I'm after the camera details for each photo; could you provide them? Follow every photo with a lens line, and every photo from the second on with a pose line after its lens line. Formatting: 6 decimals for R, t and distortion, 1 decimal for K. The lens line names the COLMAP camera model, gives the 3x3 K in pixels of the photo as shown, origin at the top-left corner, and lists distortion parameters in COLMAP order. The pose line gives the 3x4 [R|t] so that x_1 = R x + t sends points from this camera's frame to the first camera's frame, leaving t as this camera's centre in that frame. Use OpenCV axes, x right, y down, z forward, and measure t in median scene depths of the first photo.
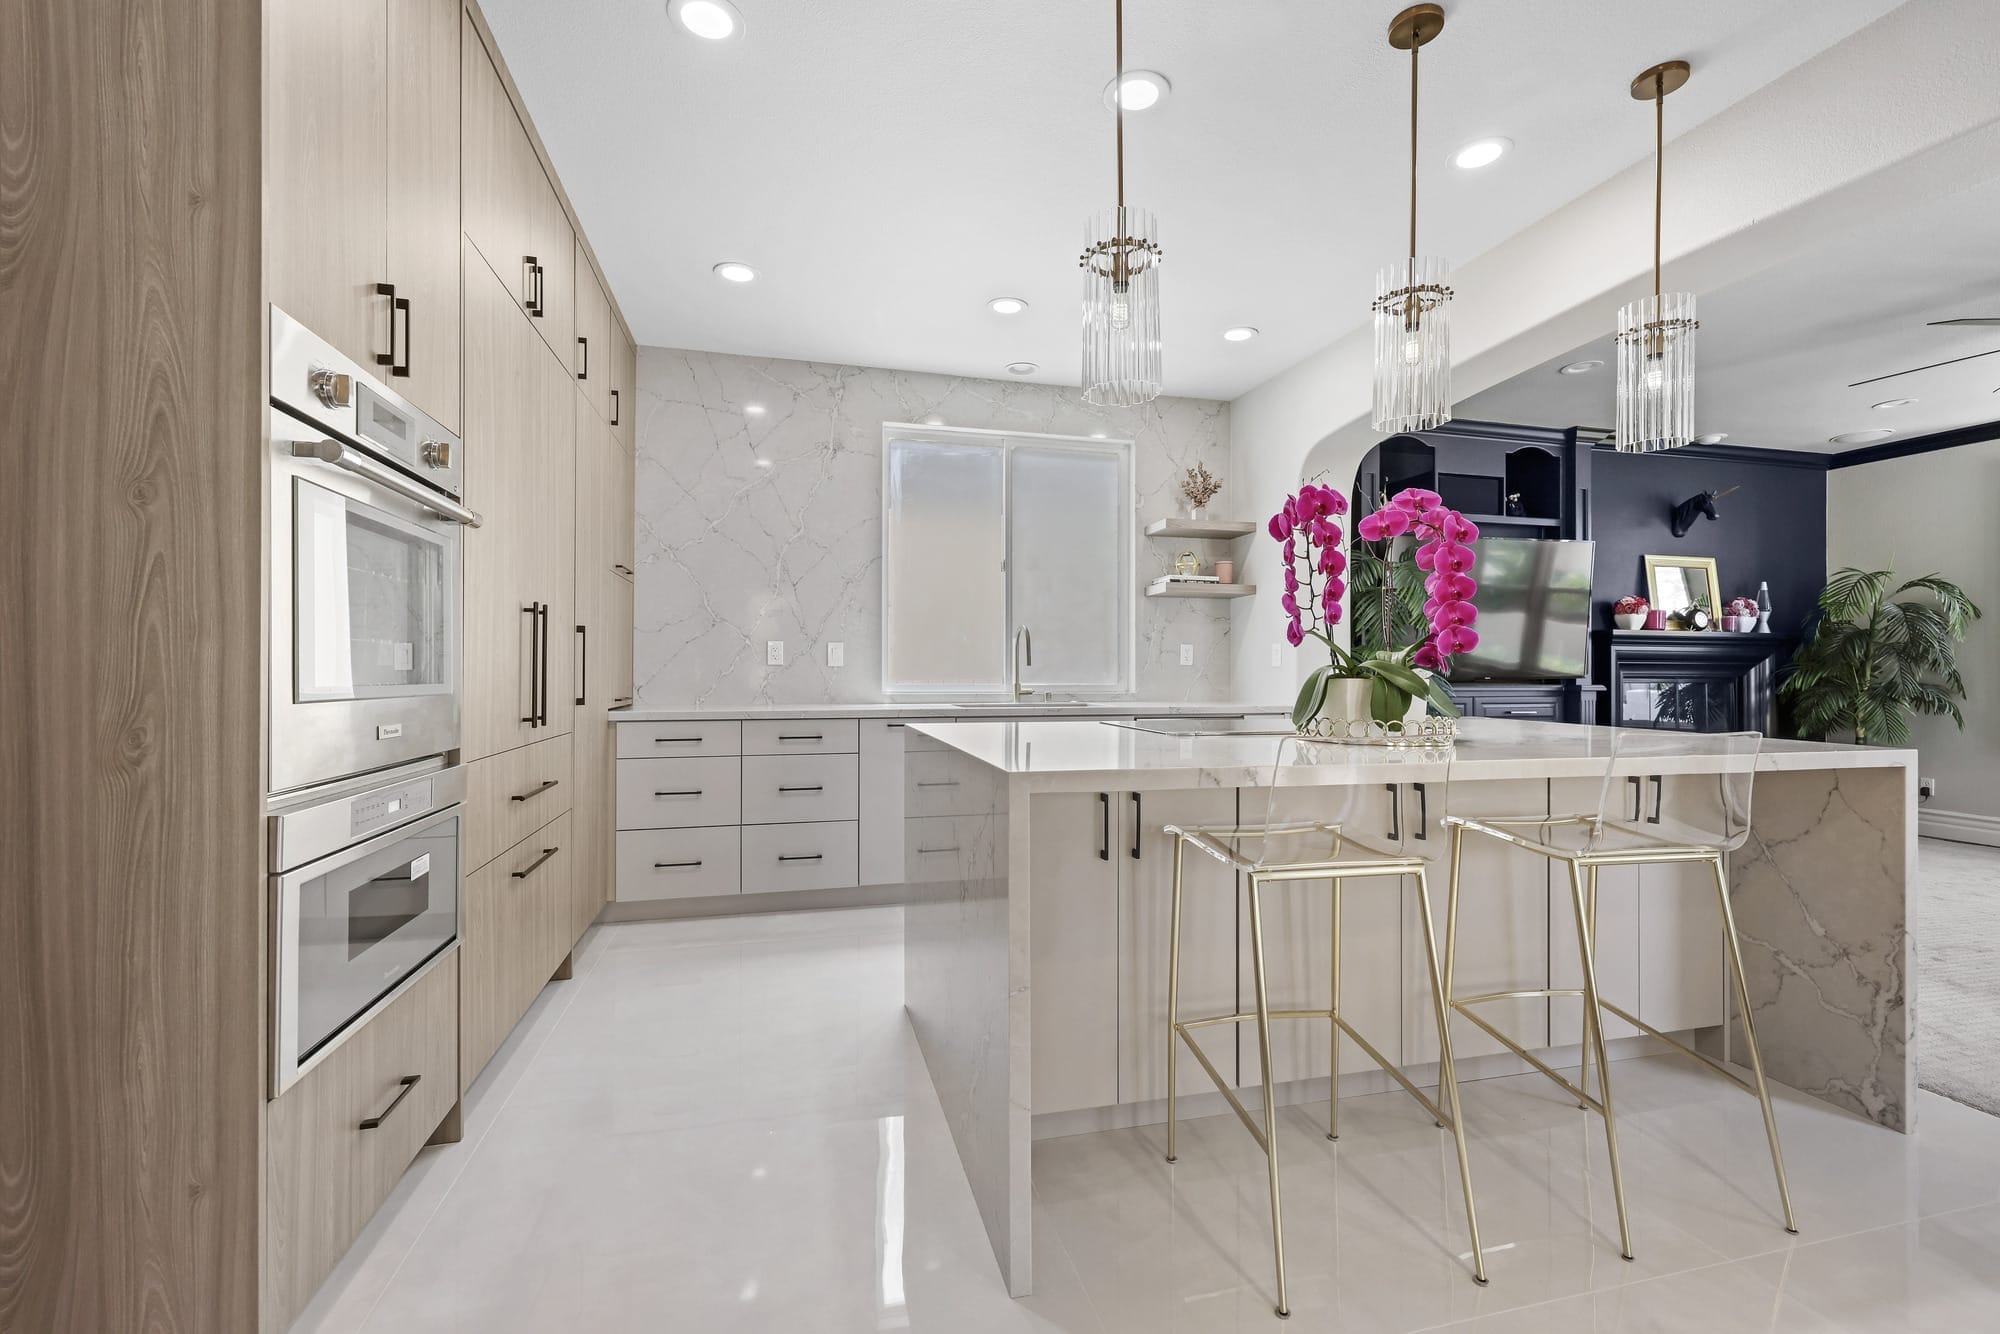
lens RADIAL K [[852.7, 0, 1004.5], [0, 852.7, 664.7], [0, 0, 1]] dist [0.004785, -0.000293]
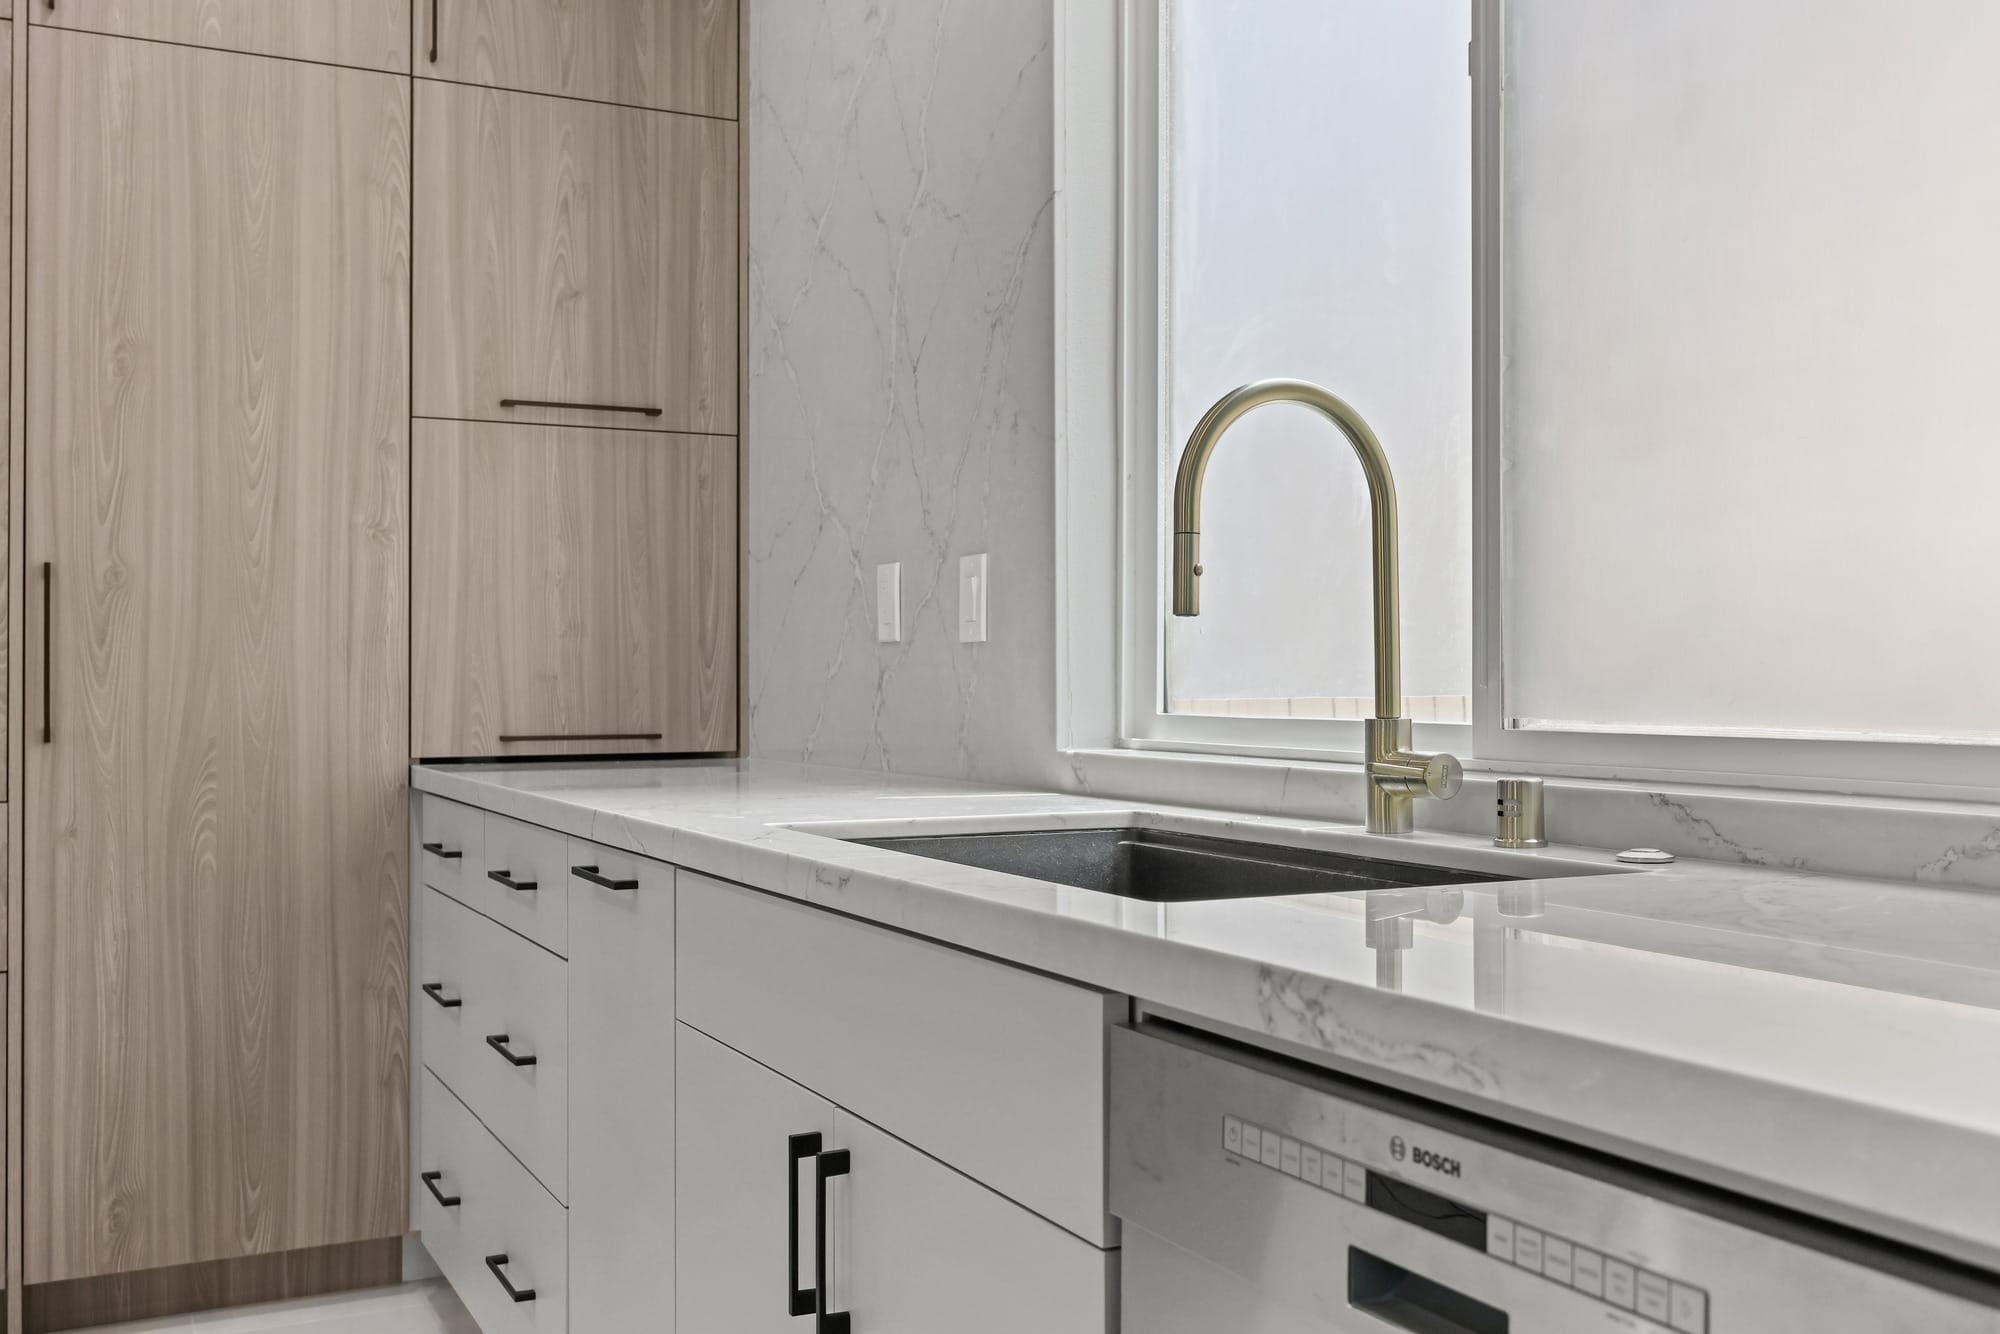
lens RADIAL K [[1899.4, 0, 998.5], [0, 1899.4, 645.9], [0, 0, 1]] dist [0.001036, 0.000000]
pose [[0.211517, -0.018397, -0.977201, 0.635832], [0.011351, 0.999802, -0.016366, 0.021052], [0.977308, -0.007631, 0.211684, 1.420519]]
